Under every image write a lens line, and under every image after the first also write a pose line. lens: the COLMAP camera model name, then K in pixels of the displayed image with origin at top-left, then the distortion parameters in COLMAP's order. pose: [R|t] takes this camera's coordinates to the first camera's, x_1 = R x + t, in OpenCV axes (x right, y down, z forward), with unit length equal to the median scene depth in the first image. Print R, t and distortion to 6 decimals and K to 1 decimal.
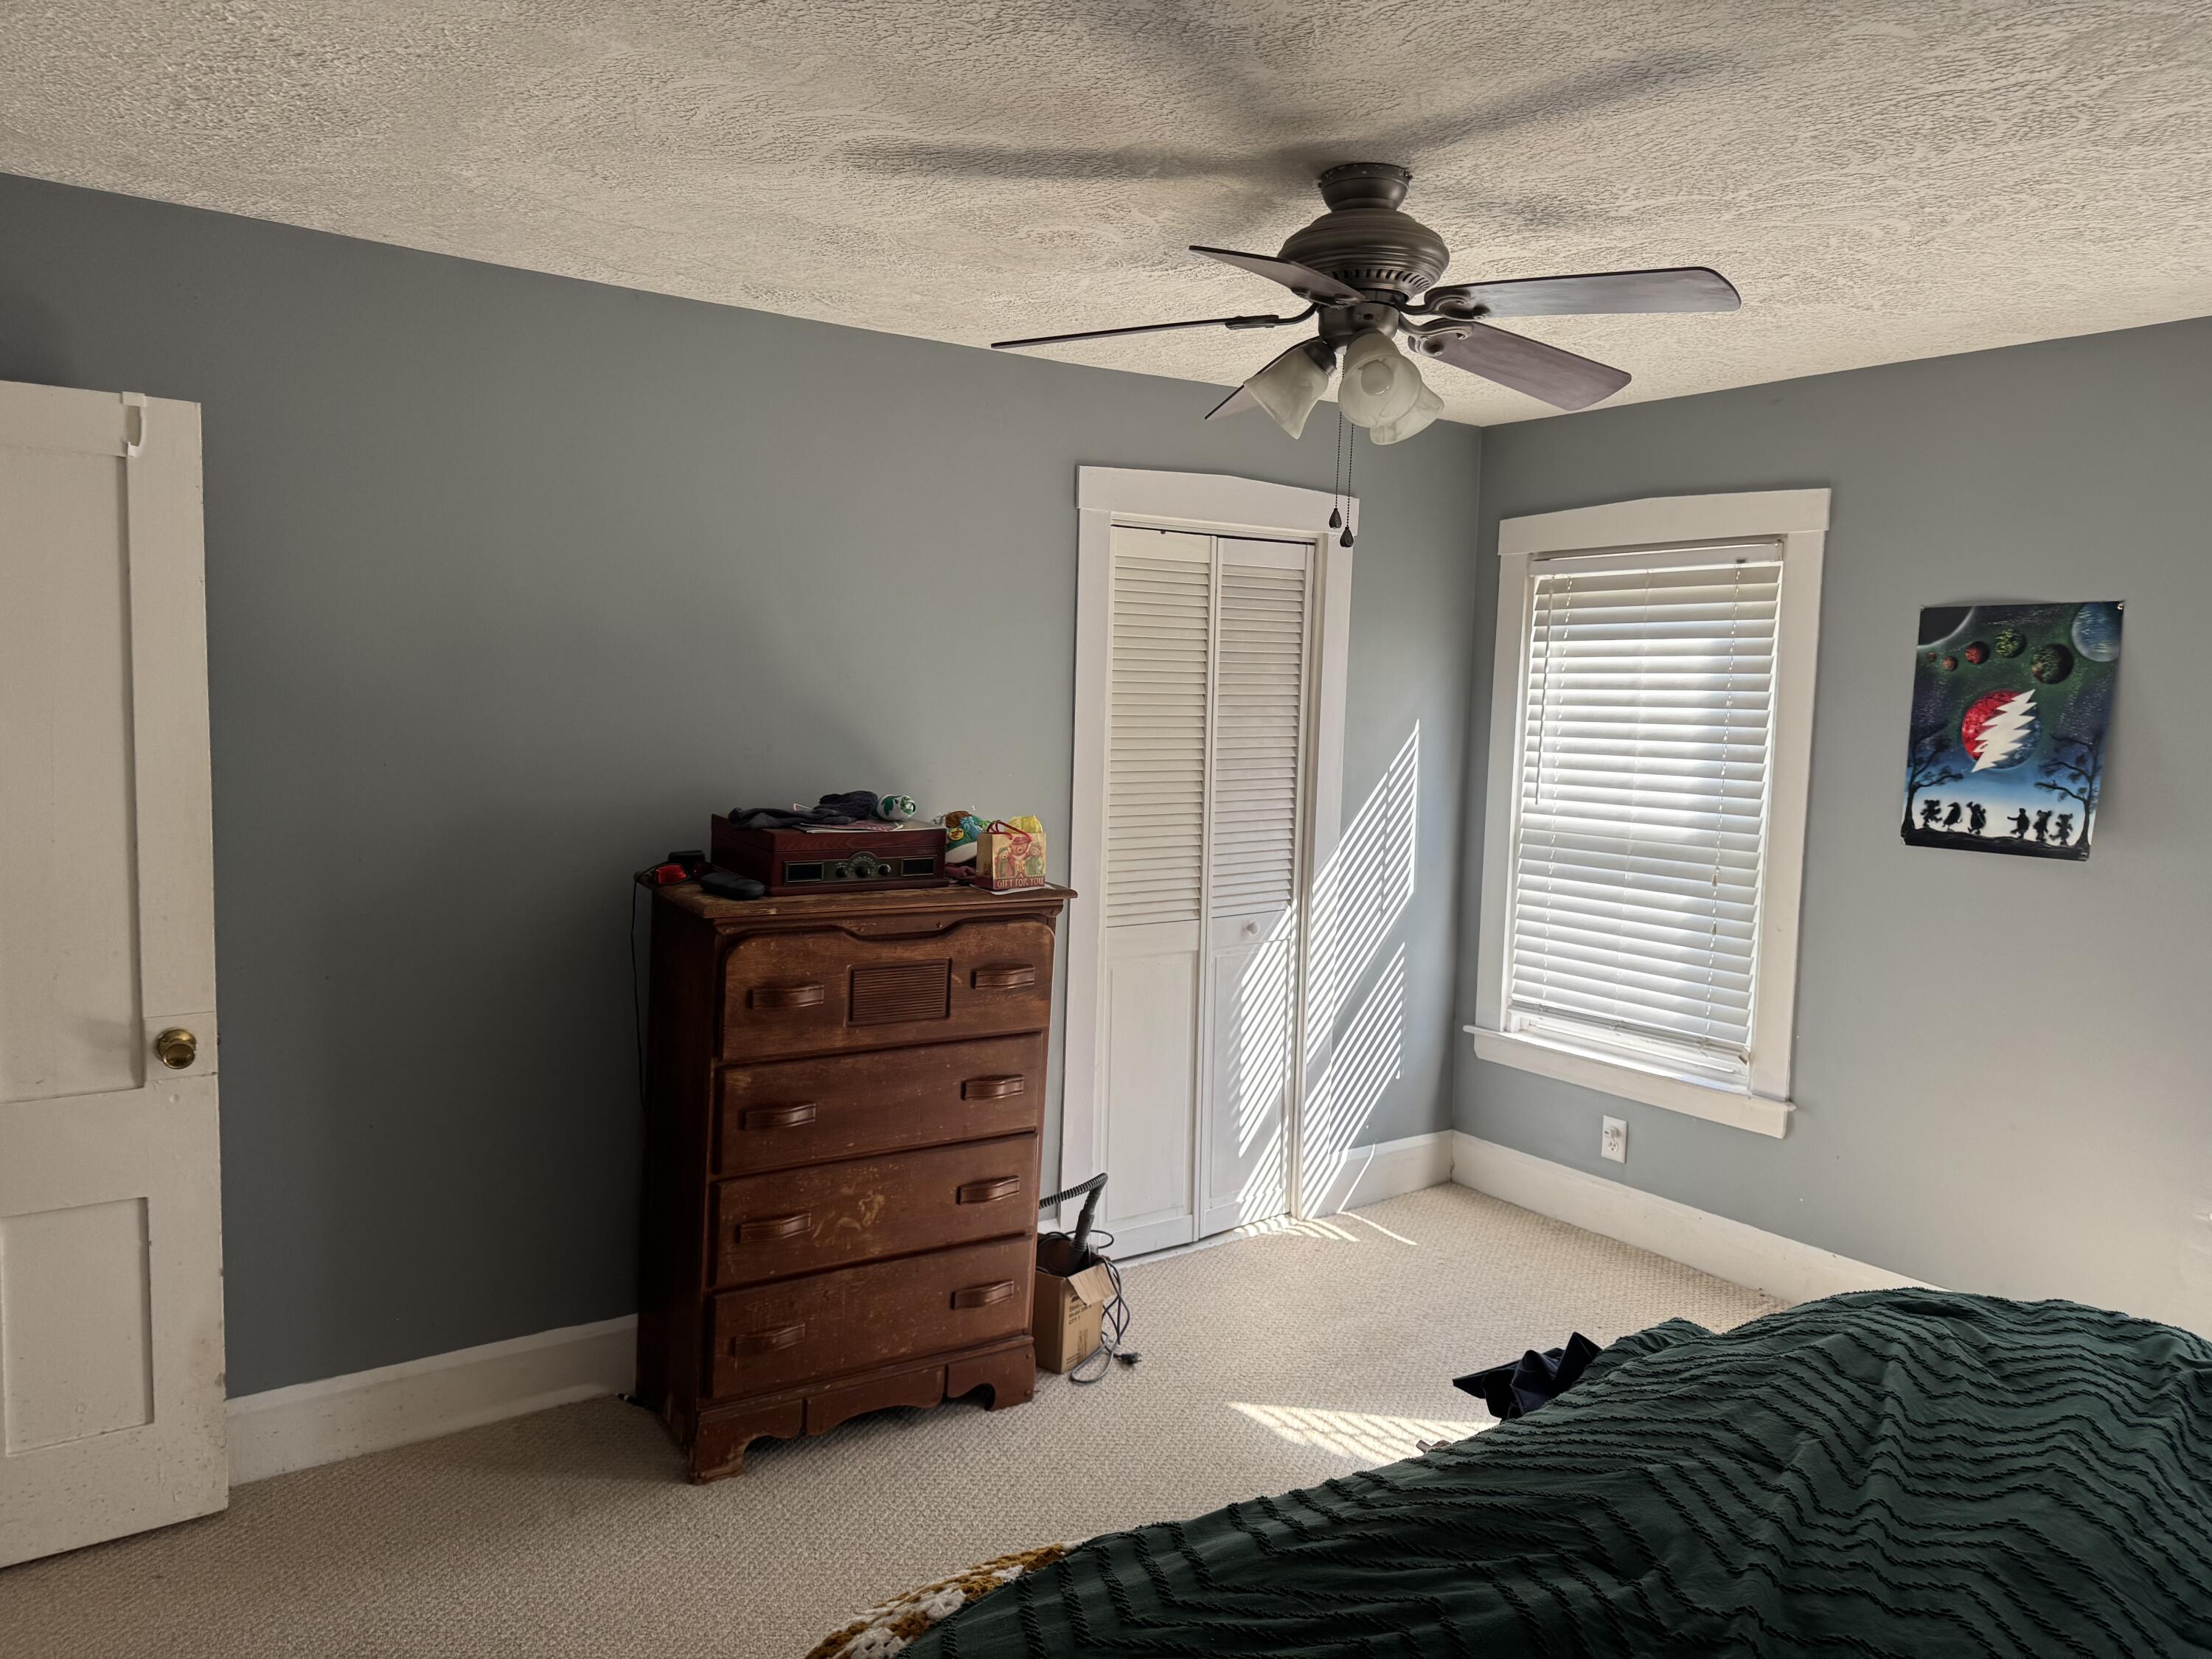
lens RADIAL K [[1547.1, 0, 1106.0], [0, 1547.1, 829.5], [0, 0, 1]] dist [0.115624, -0.125427]
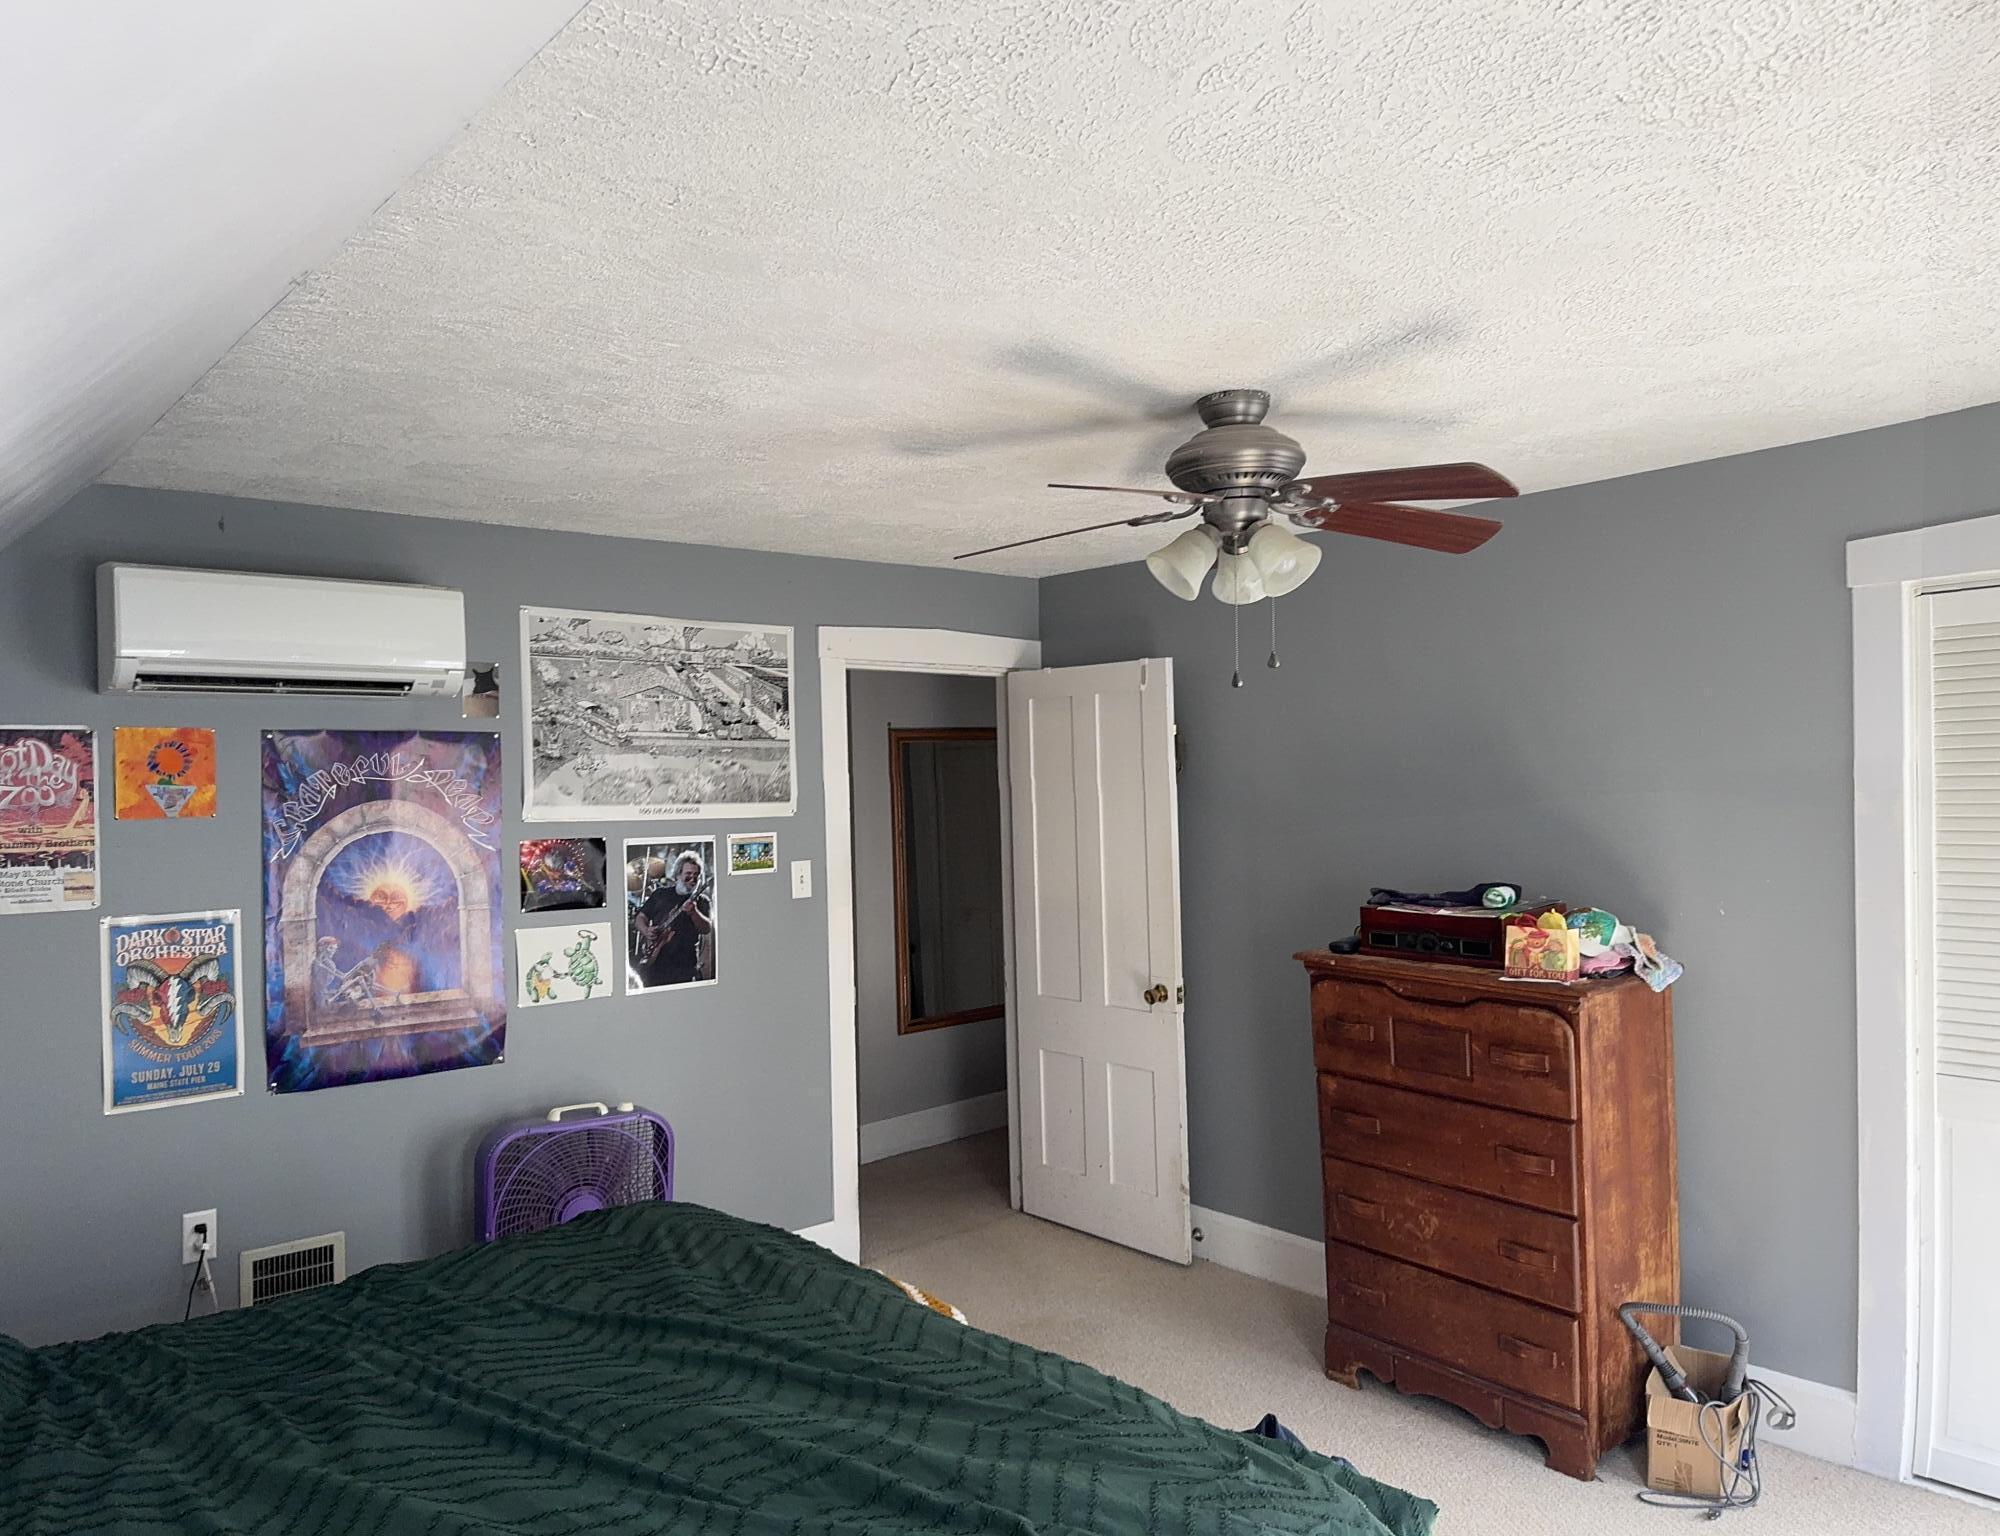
lens RADIAL K [[1468.9, 0, 998.8], [0, 1468.9, 746.8], [0, 0, 1]] dist [0.002217, -0.000455]
pose [[0.083632, -0.044968, -0.995482, 0.992421], [-0.076368, 0.995754, -0.051396, -0.044482], [0.993566, 0.080322, 0.079843, 0.553551]]
